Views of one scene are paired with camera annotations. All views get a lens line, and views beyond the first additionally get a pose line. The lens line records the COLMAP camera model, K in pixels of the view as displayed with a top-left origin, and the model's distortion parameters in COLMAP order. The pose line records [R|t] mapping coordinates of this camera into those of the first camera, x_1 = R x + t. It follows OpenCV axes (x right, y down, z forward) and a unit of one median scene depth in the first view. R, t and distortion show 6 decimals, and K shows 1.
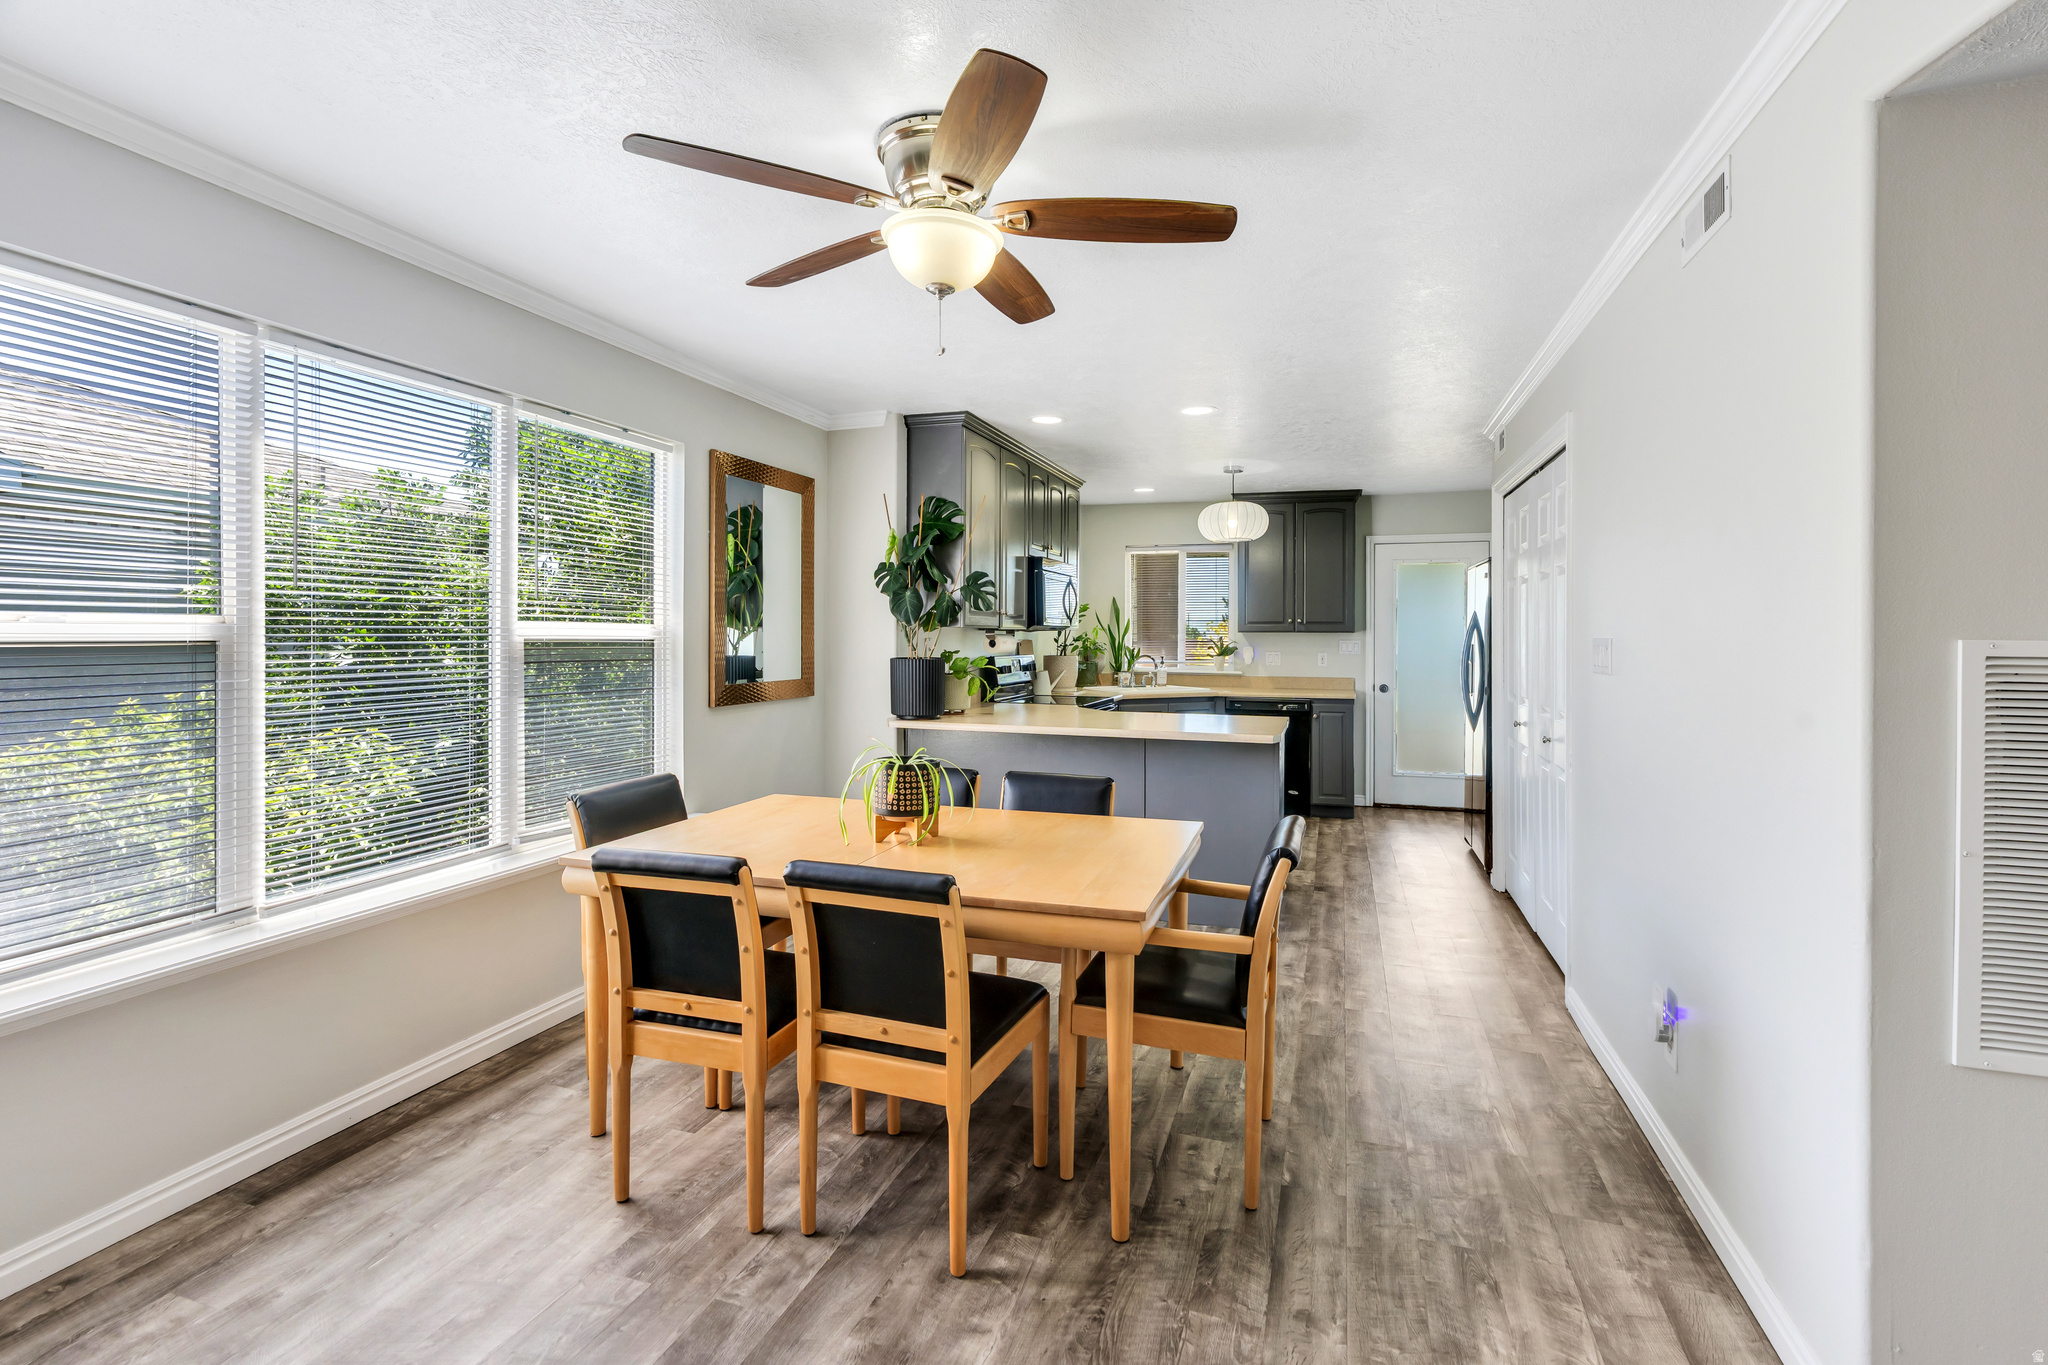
lens RADIAL K [[923.5, 0, 1031.1], [0, 923.5, 640.3], [0, 0, 1]] dist [-0.010734, 0.000502]
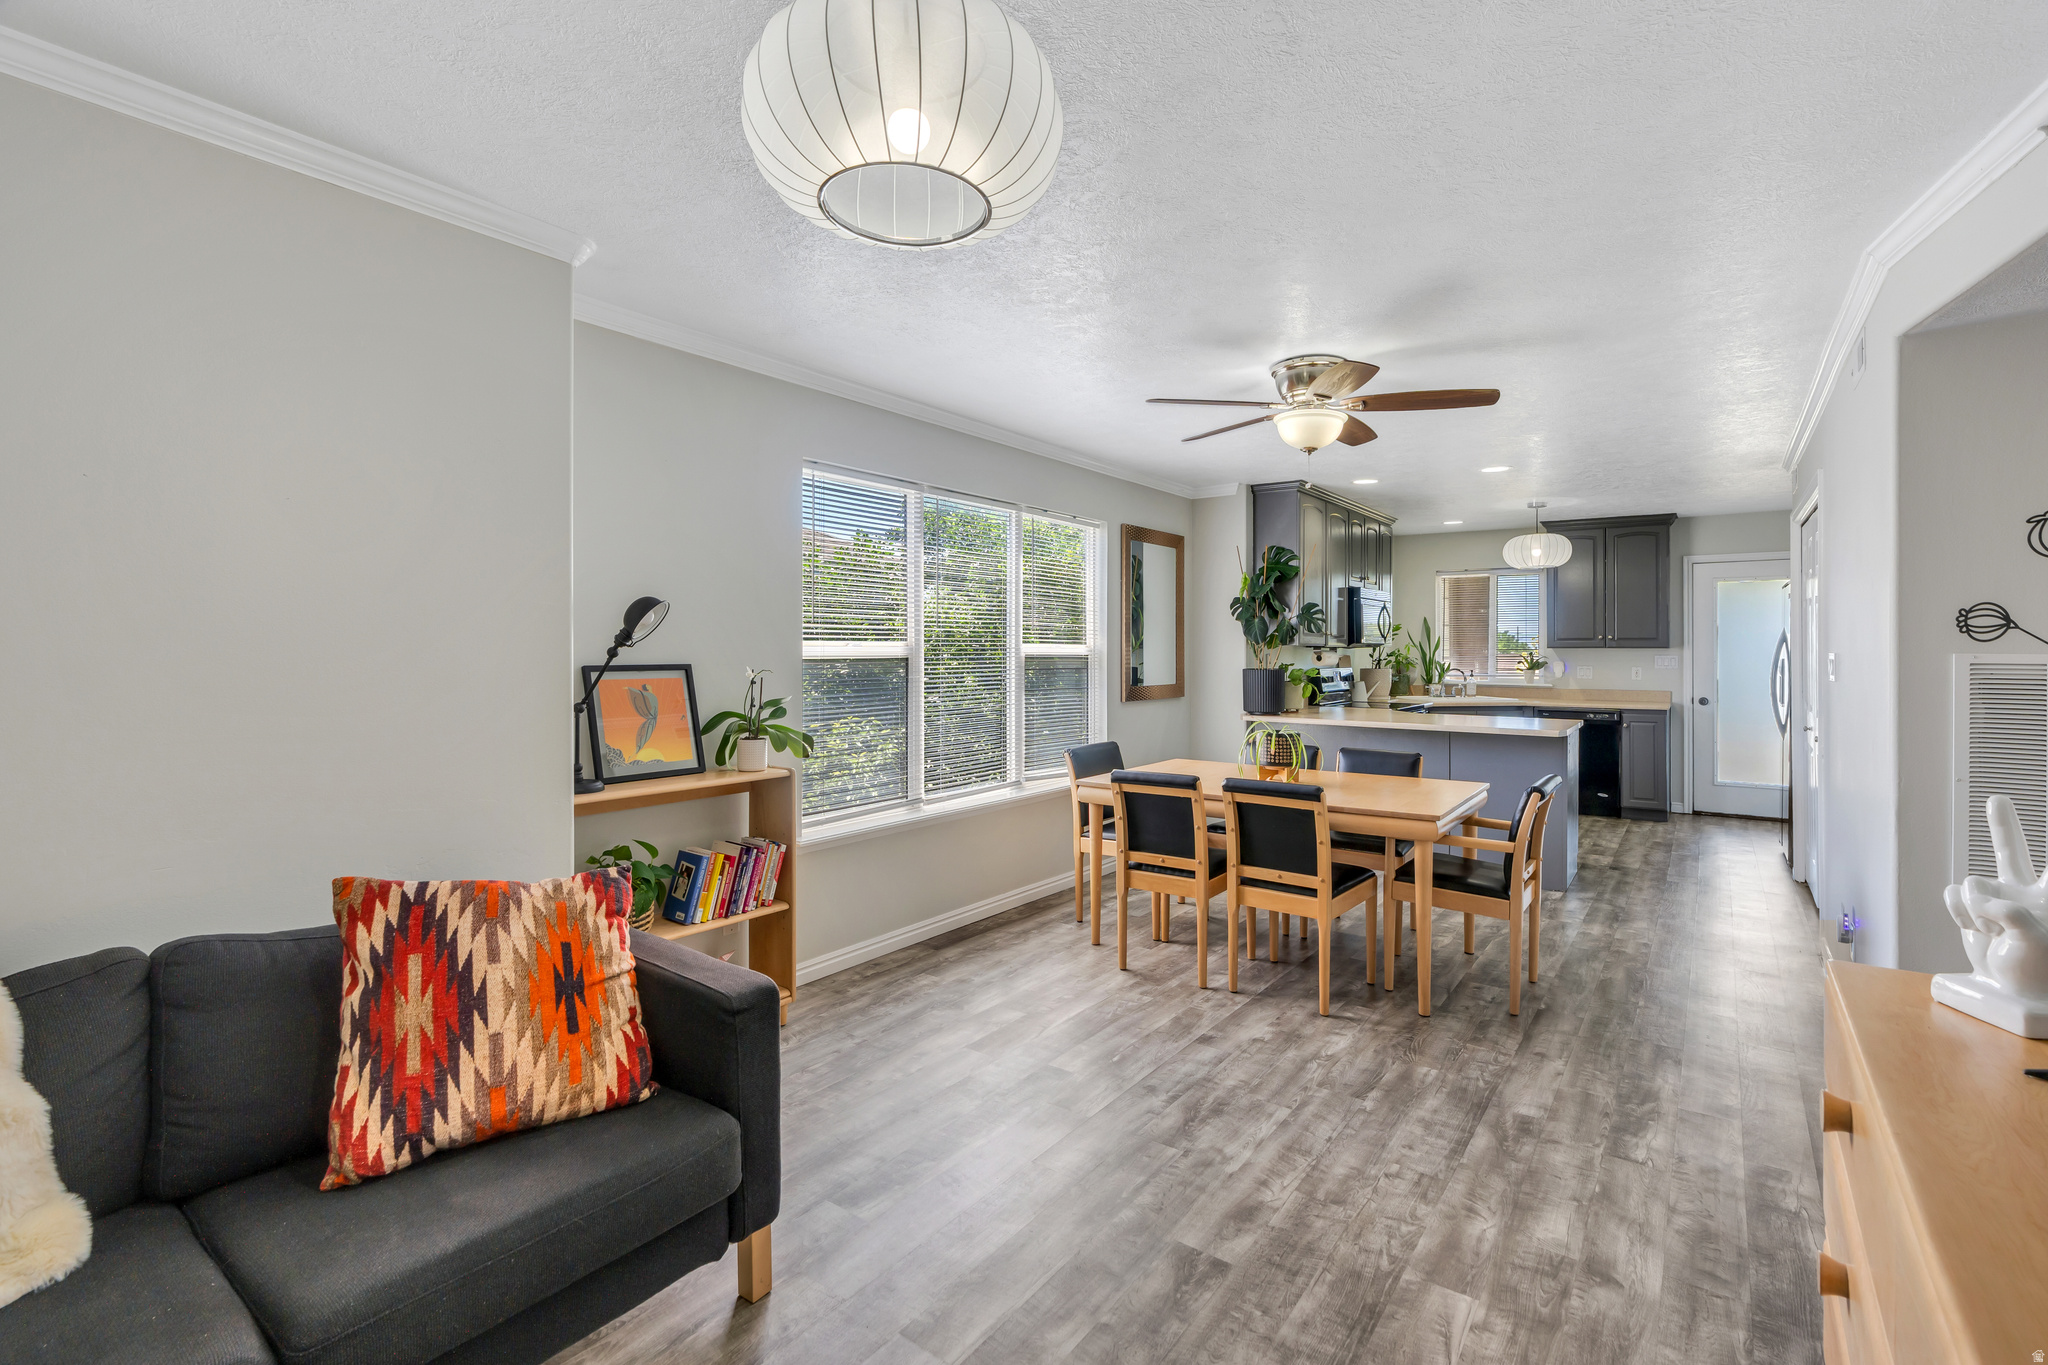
lens RADIAL K [[923.5, 0, 1029.2], [0, 923.5, 649.6], [0, 0, 1]] dist [-0.010734, 0.000502]
pose [[0.949412, -0.002861, -0.314020, -0.033635], [0.000710, 0.999976, -0.006962, 0.000535], [0.314033, 0.006387, 0.949391, -0.476710]]
